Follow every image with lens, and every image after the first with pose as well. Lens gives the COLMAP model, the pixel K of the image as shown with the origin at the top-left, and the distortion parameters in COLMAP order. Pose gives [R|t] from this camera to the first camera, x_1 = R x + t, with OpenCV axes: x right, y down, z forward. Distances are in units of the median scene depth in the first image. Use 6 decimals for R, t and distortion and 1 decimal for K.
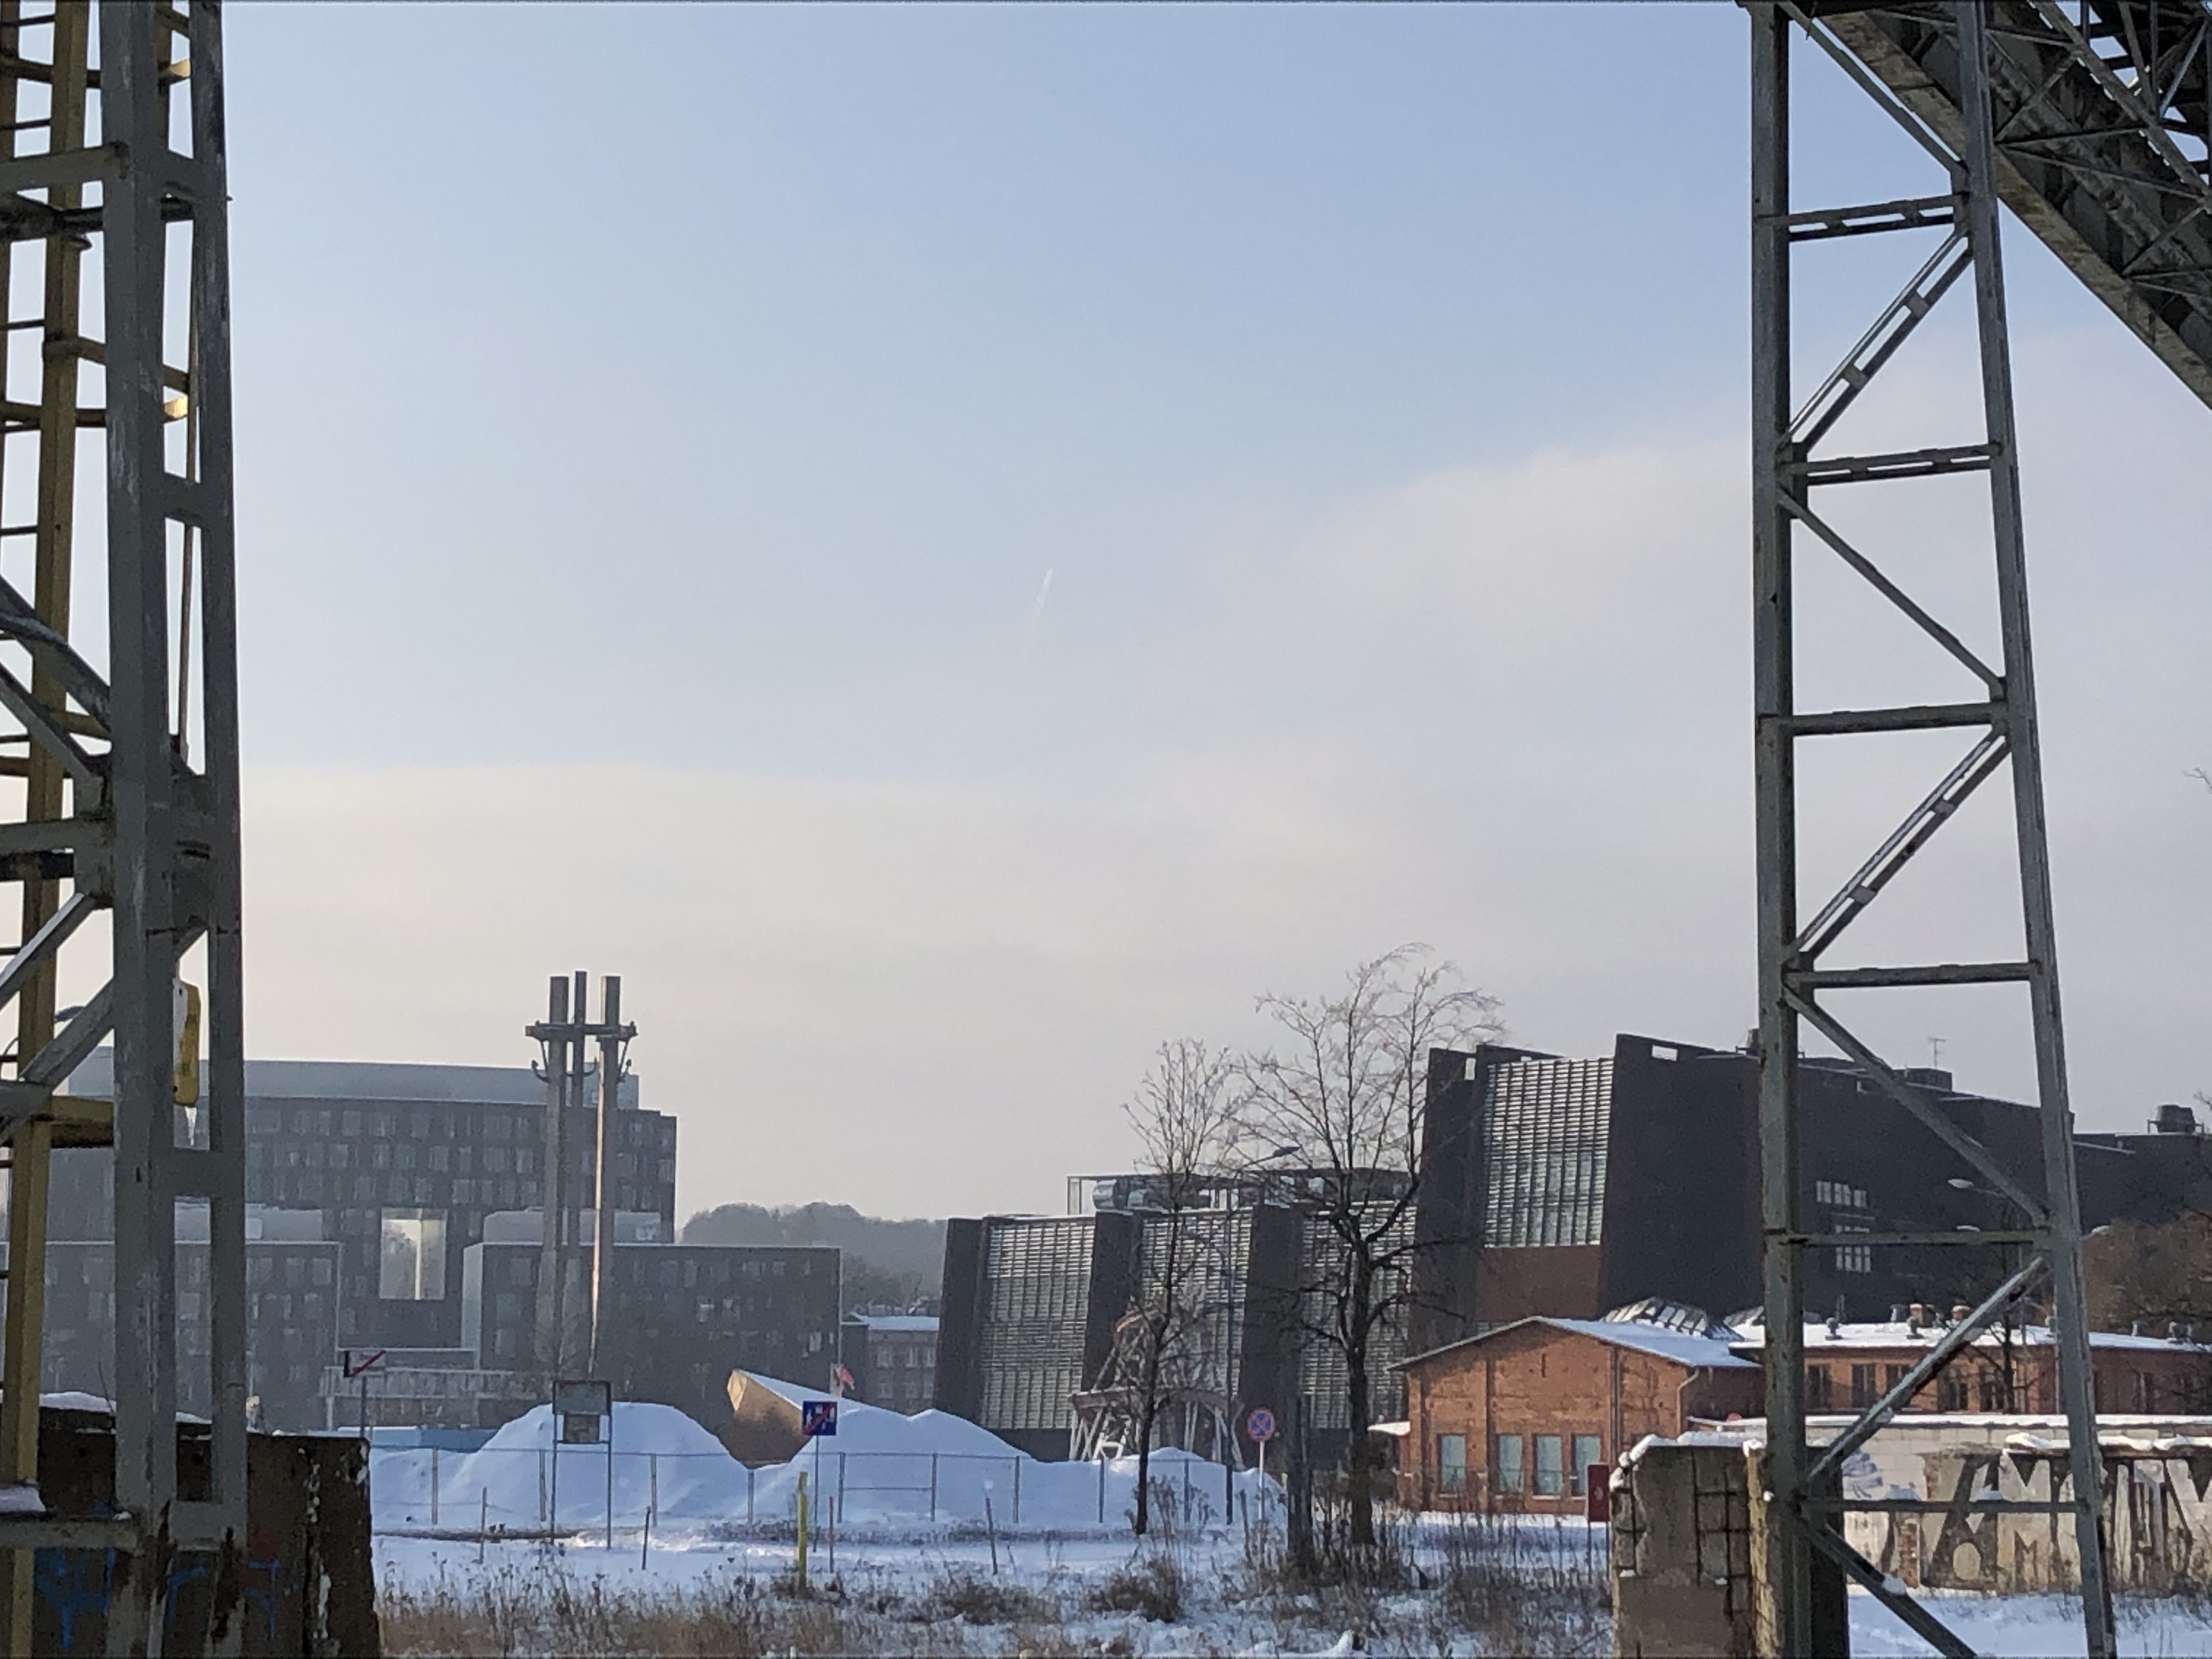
lens RADIAL K [[4834.7, 0, 1106.0], [0, 4834.7, 829.5], [0, 0, 1]] dist [-0.006396, -0.128226]
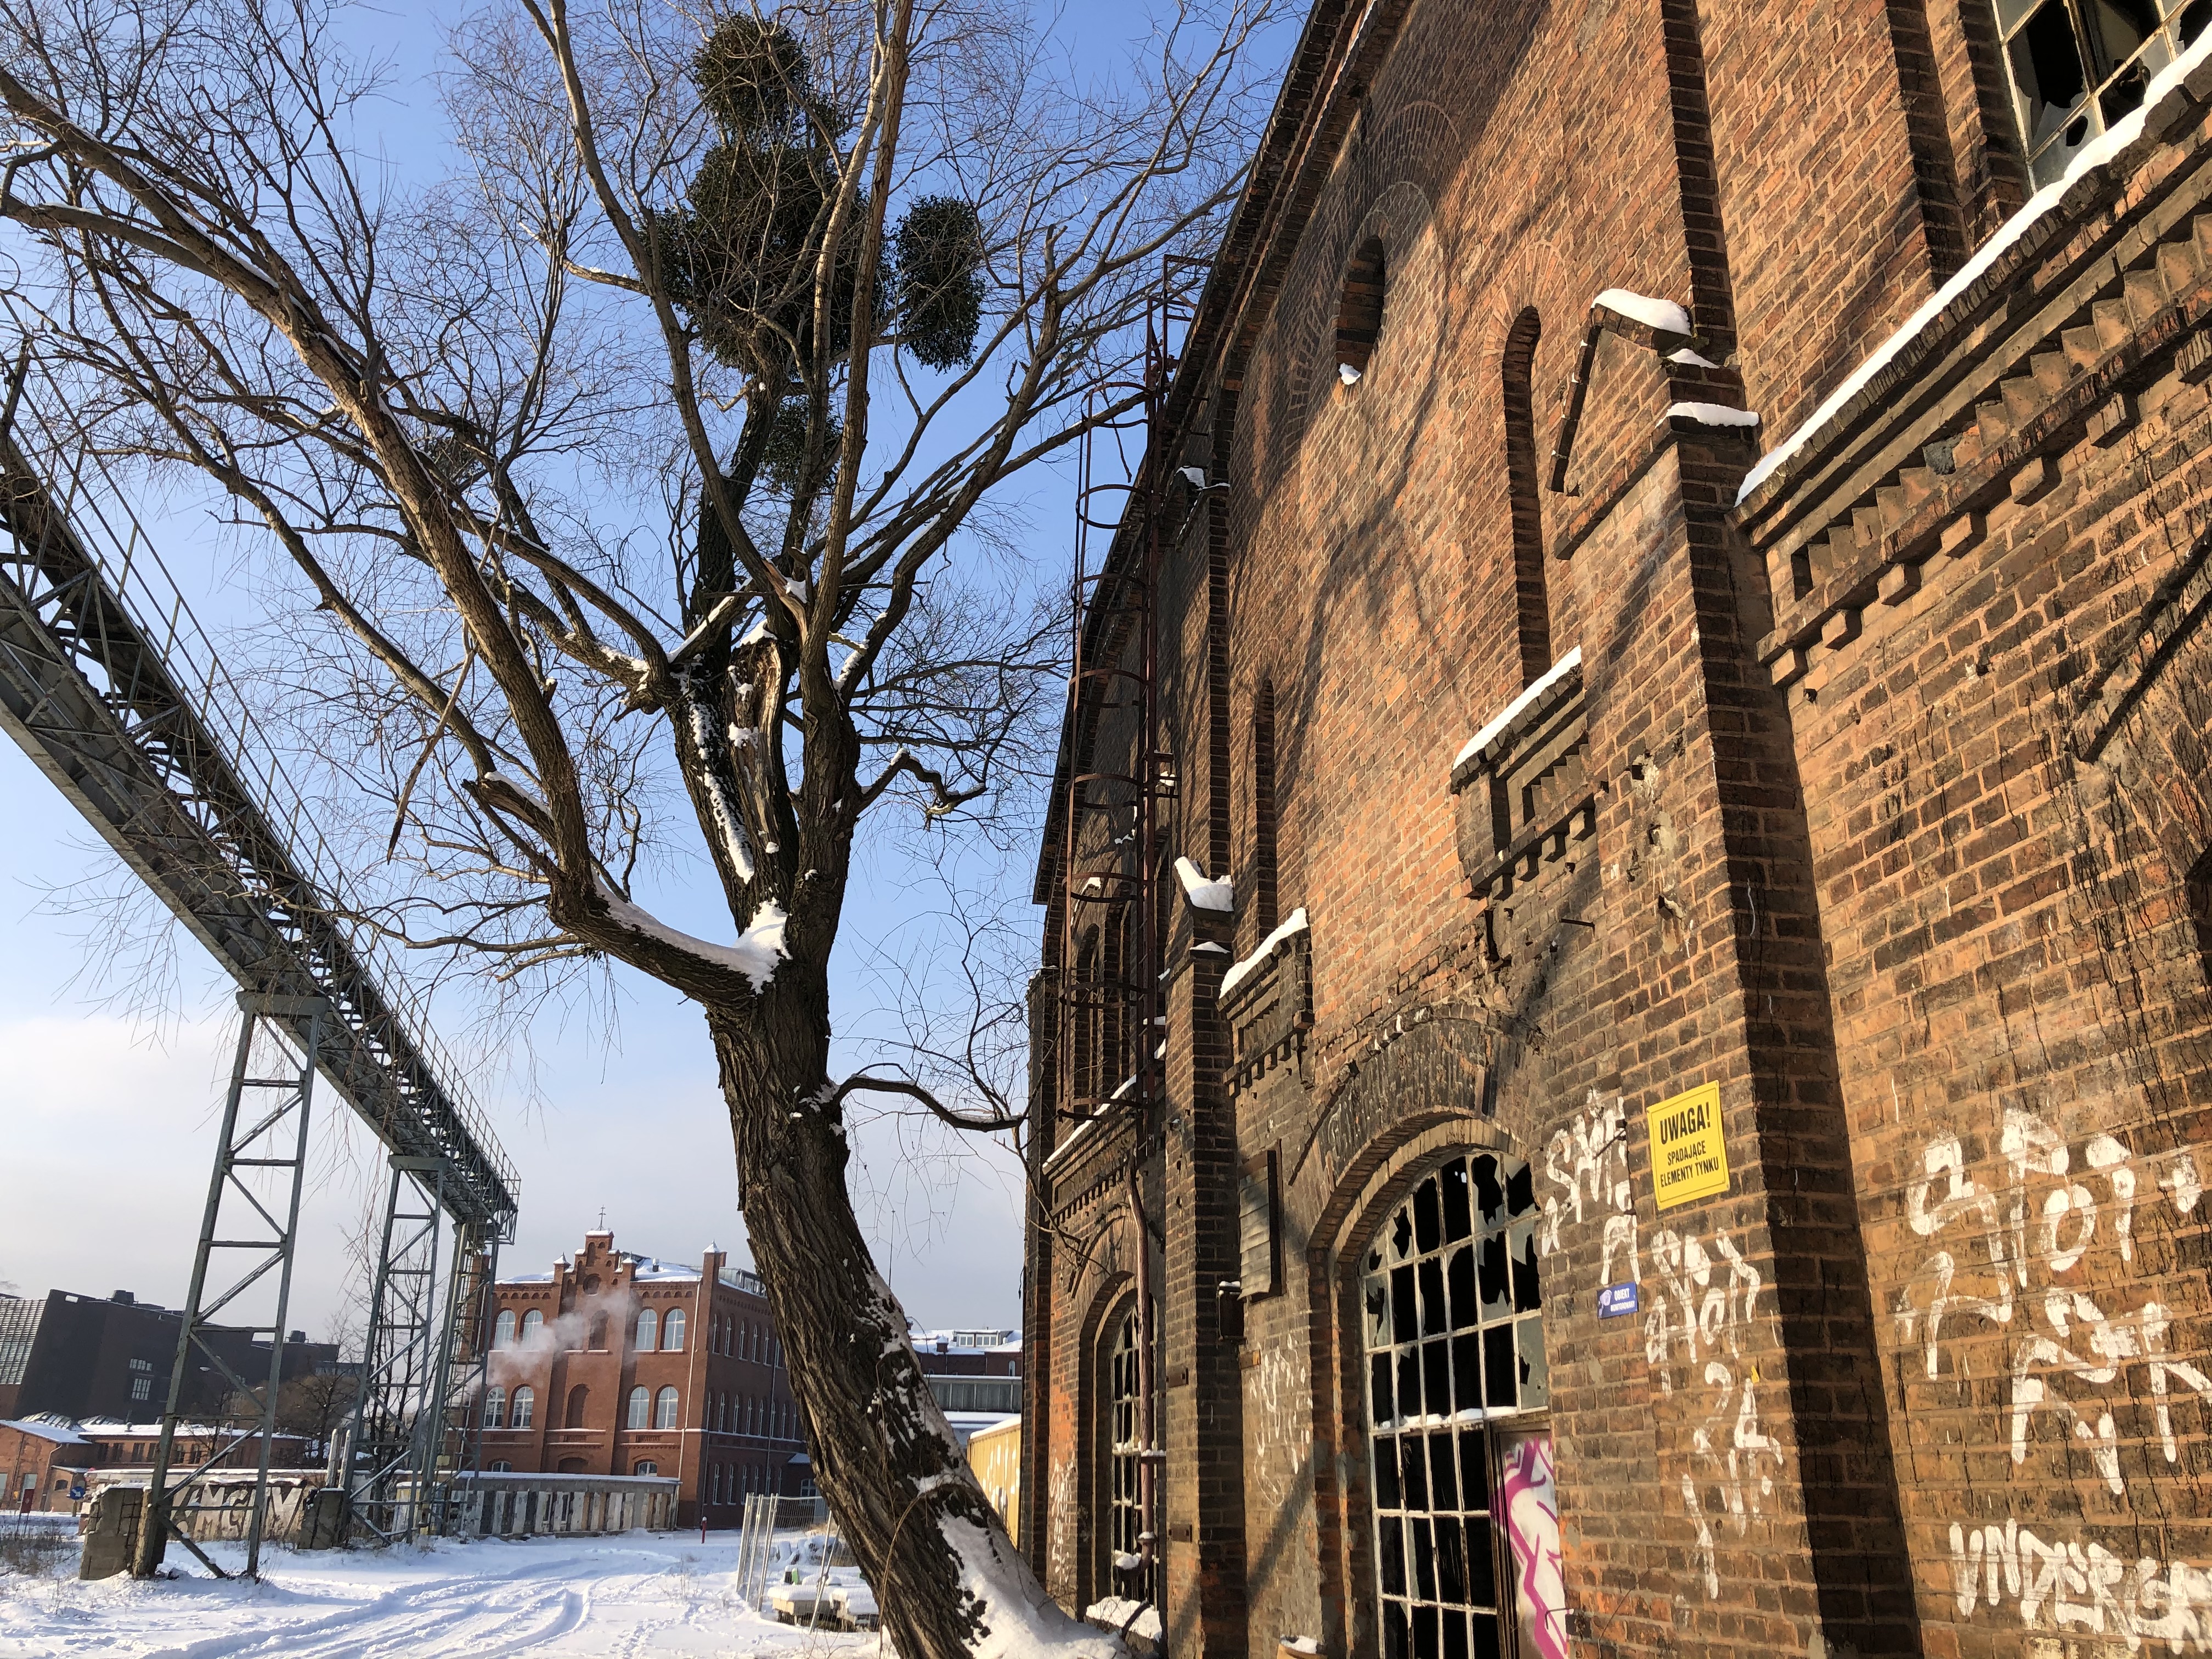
lens RADIAL K [[1795.4, 0, 1108.6], [0, 1795.4, 757.8], [0, 0, 1]] dist [0.019818, -0.005872]
pose [[0.812940, 0.222875, 0.538011, -0.081227], [-0.080710, 0.958070, -0.274934, -0.044665], [-0.576728, 0.180082, 0.796841, -0.314876]]
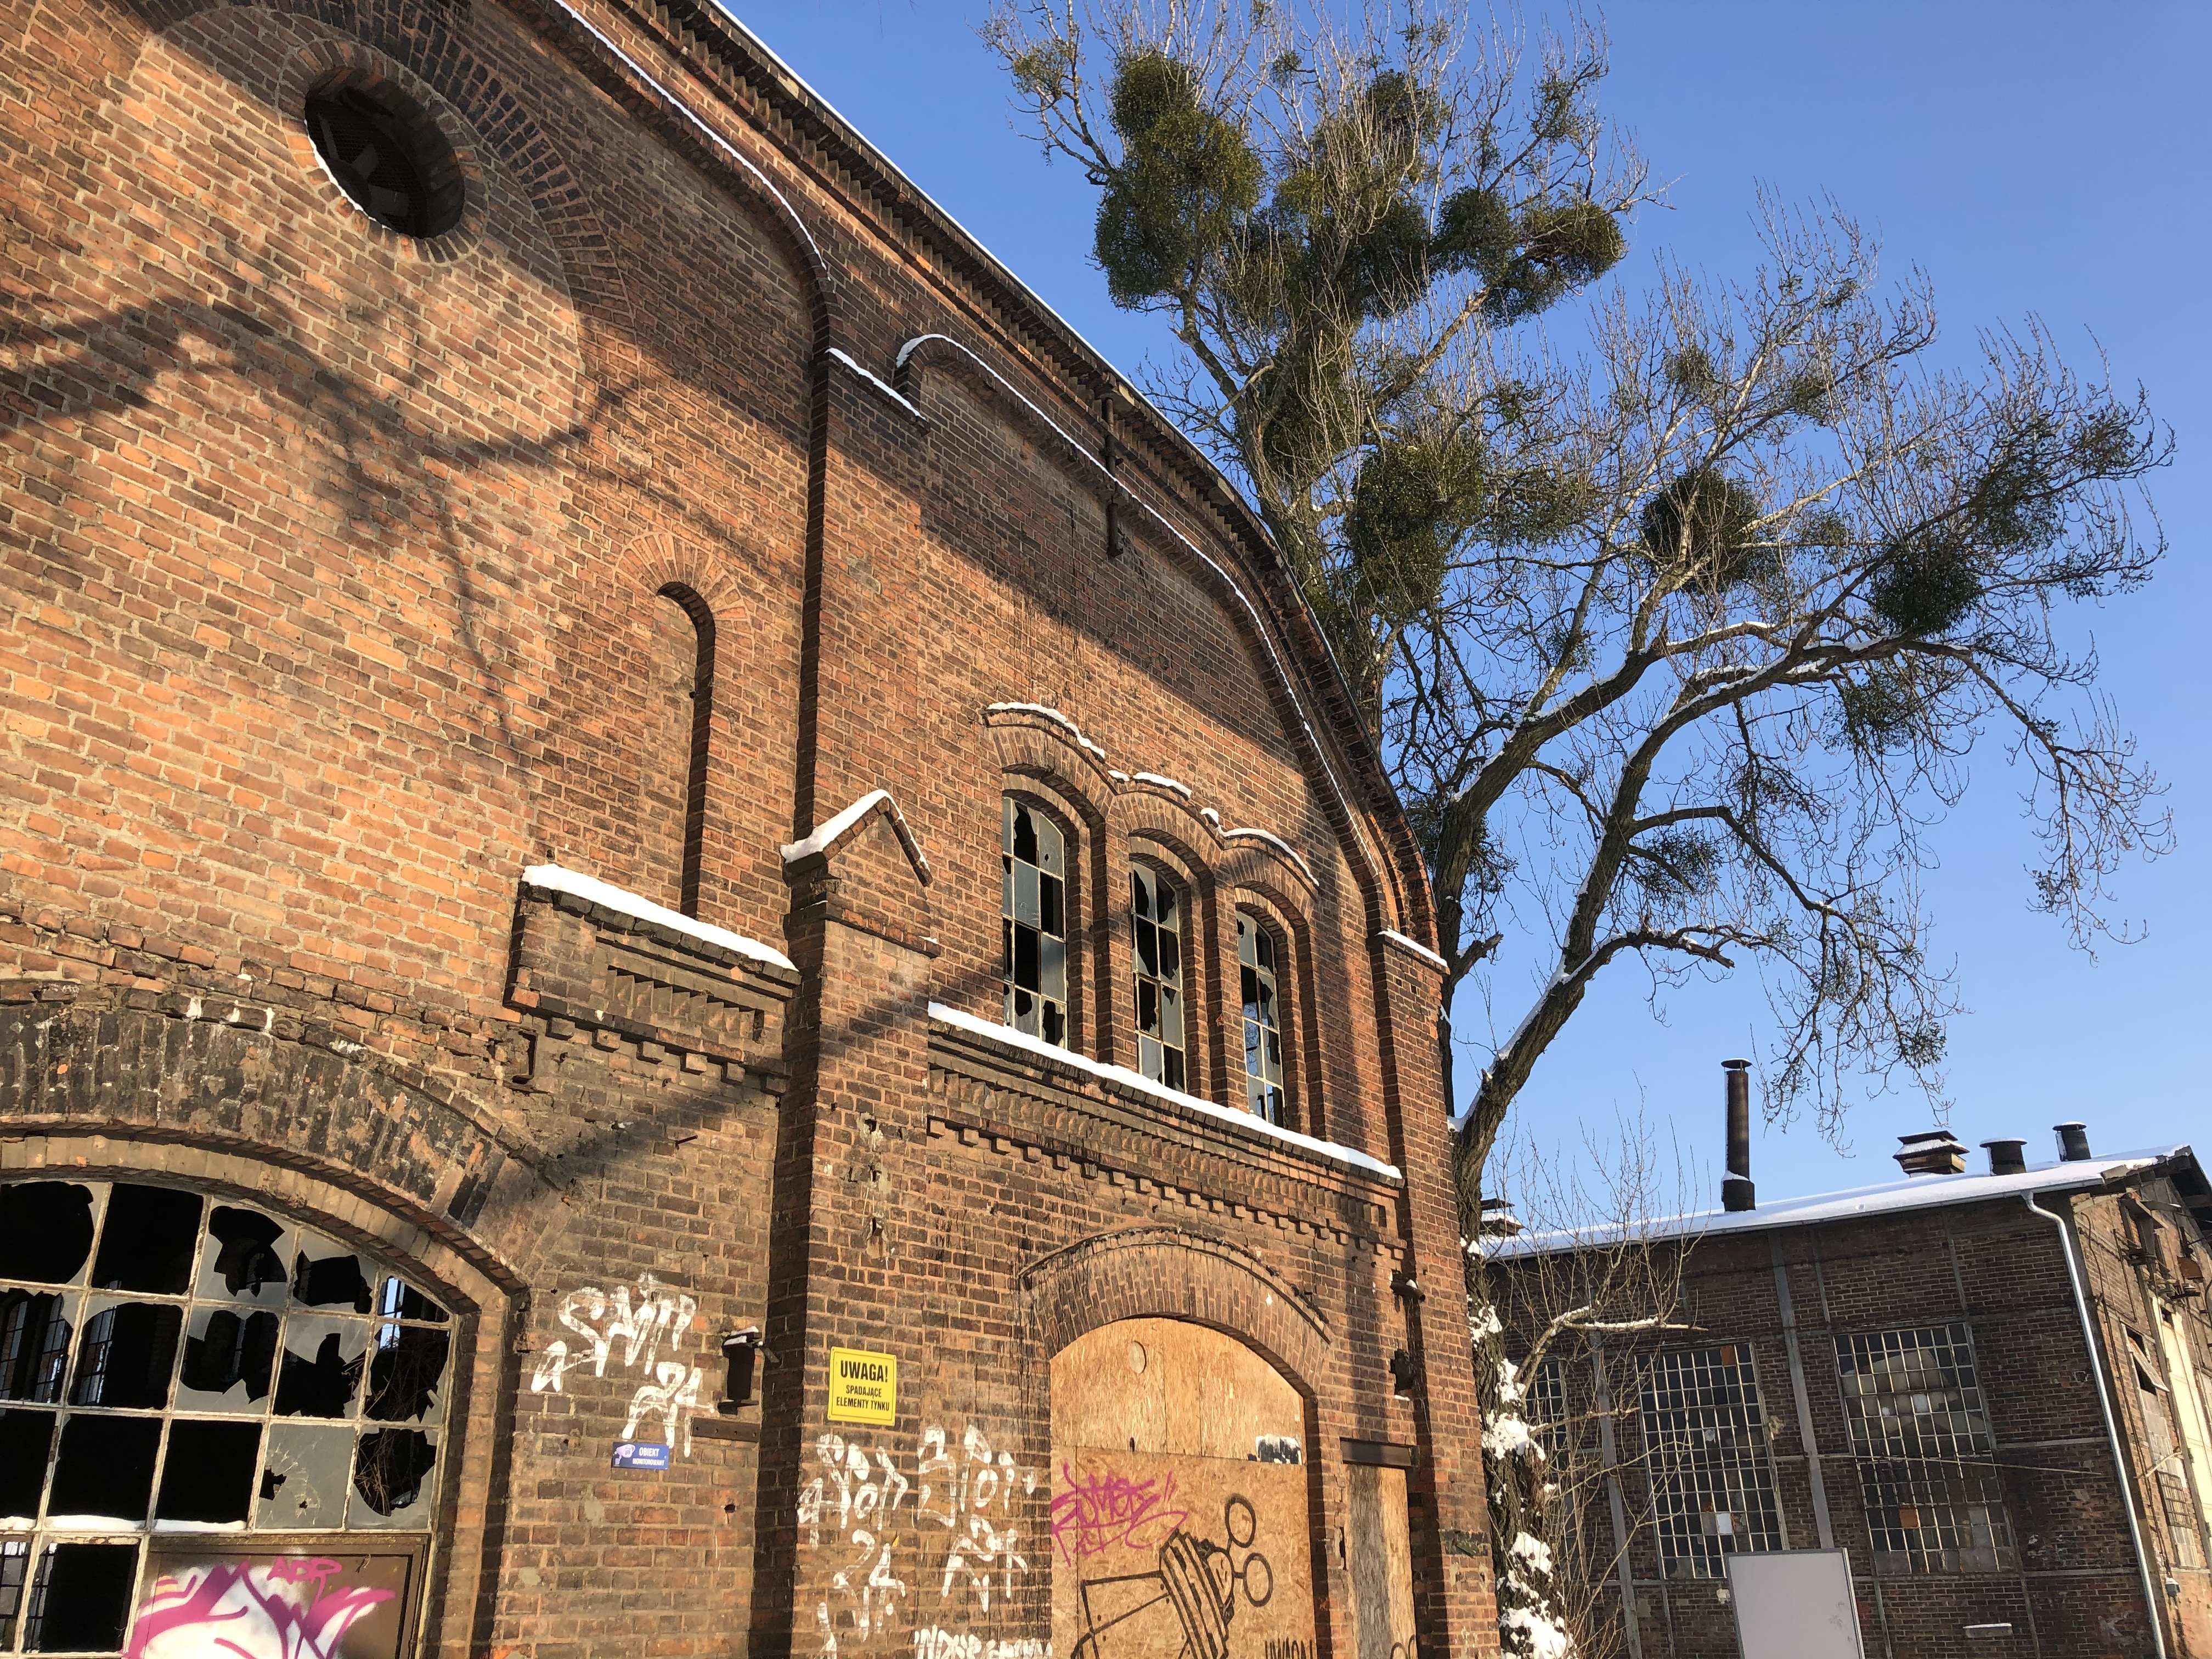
lens RADIAL K [[1817.2, 0, 1106.0], [0, 1817.2, 829.5], [0, 0, 1]] dist [0.008983, 0.014609]
pose [[-0.976513, 0.096653, 0.192565, 0.027501], [-0.015303, 0.860369, -0.509442, 0.057676], [-0.214916, -0.500423, -0.838682, 0.457587]]
